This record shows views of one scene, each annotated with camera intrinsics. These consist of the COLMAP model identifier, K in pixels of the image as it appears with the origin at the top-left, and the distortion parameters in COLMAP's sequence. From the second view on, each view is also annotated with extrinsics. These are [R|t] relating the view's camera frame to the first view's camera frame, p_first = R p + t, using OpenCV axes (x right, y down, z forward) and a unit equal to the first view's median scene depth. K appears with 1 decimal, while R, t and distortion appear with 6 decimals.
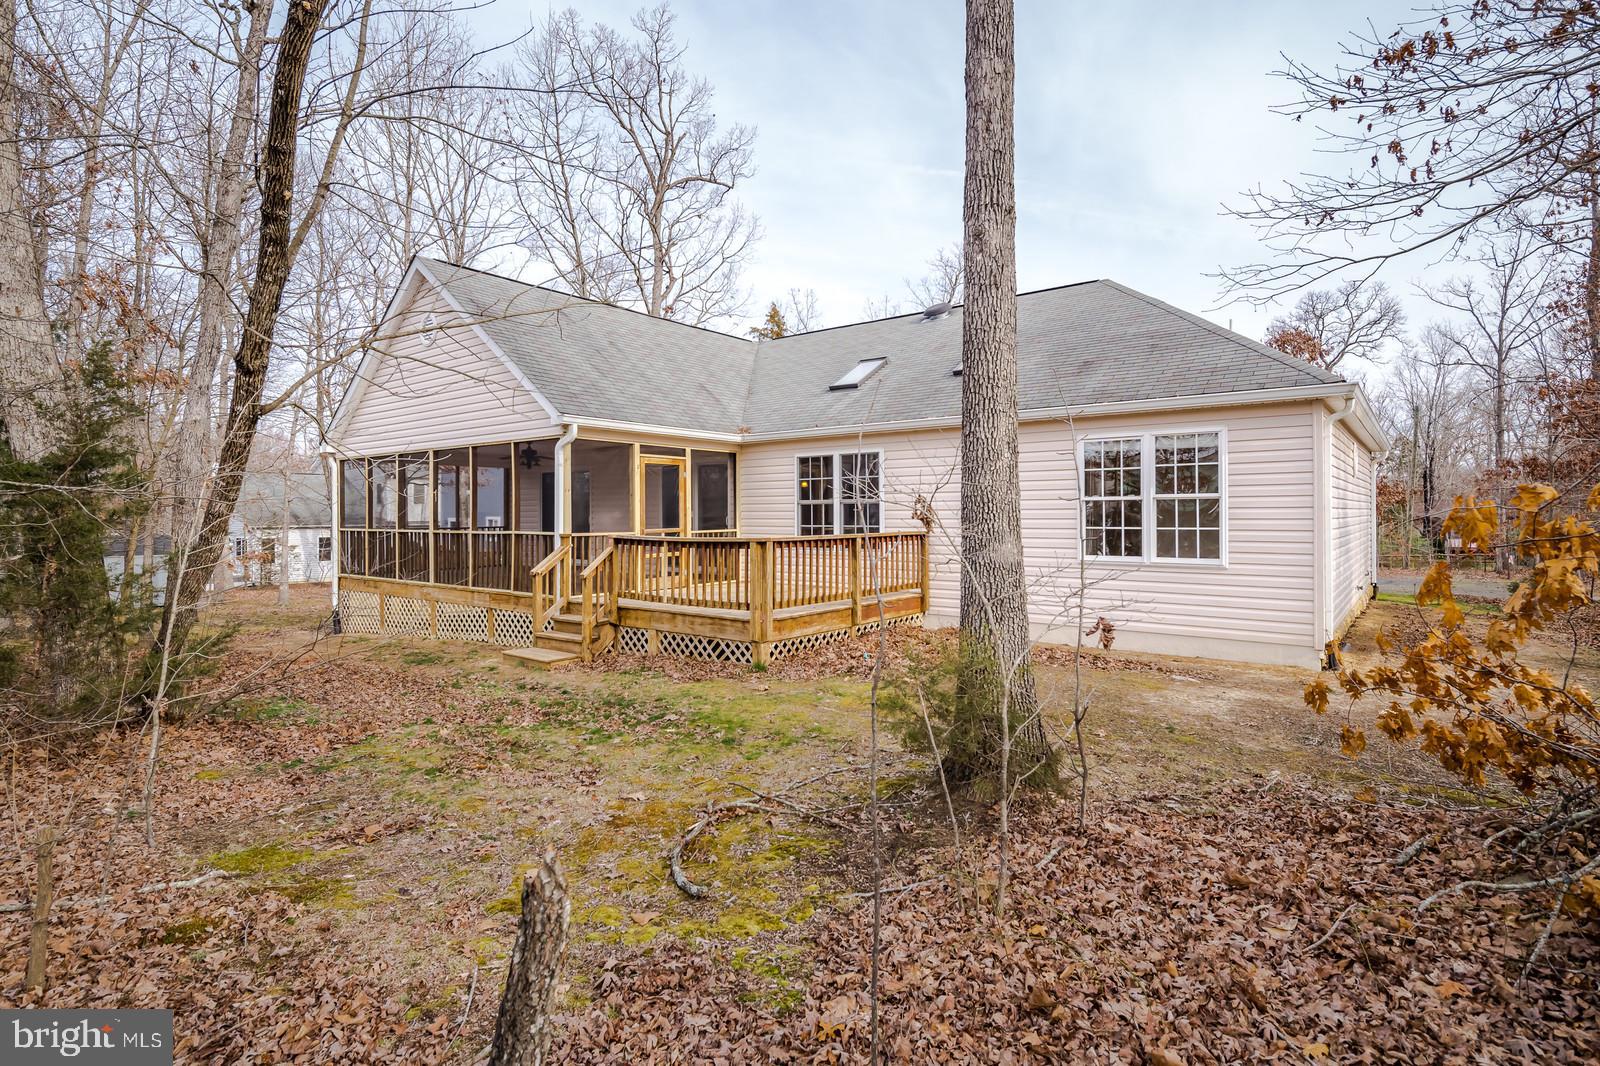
lens RADIAL K [[762.1, 0, 770.6], [0, 762.1, 506.4], [0, 0, 1]] dist [0.003823, -0.002530]
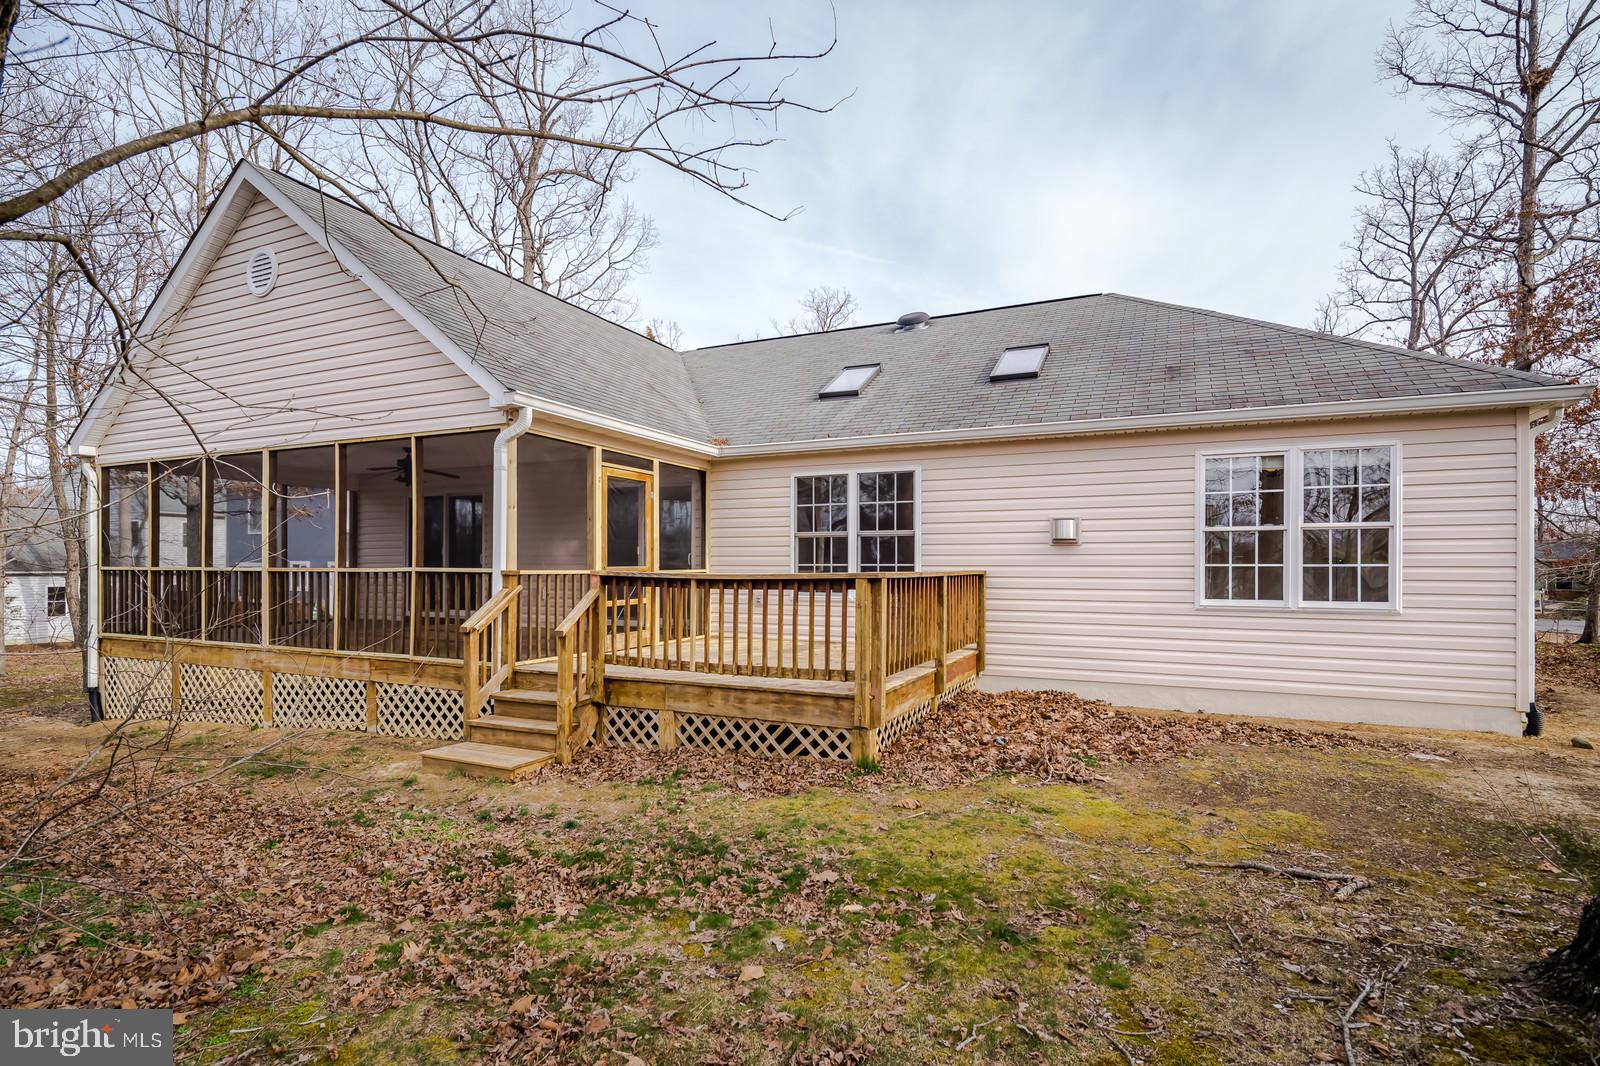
lens RADIAL K [[762.1, 0, 773.7], [0, 762.1, 563.1], [0, 0, 1]] dist [0.003823, -0.002530]
pose [[0.973850, 0.007738, 0.227061, -0.193597], [-0.009309, 0.999940, 0.005850, 0.022882], [-0.227002, -0.007811, 0.973863, 0.285641]]
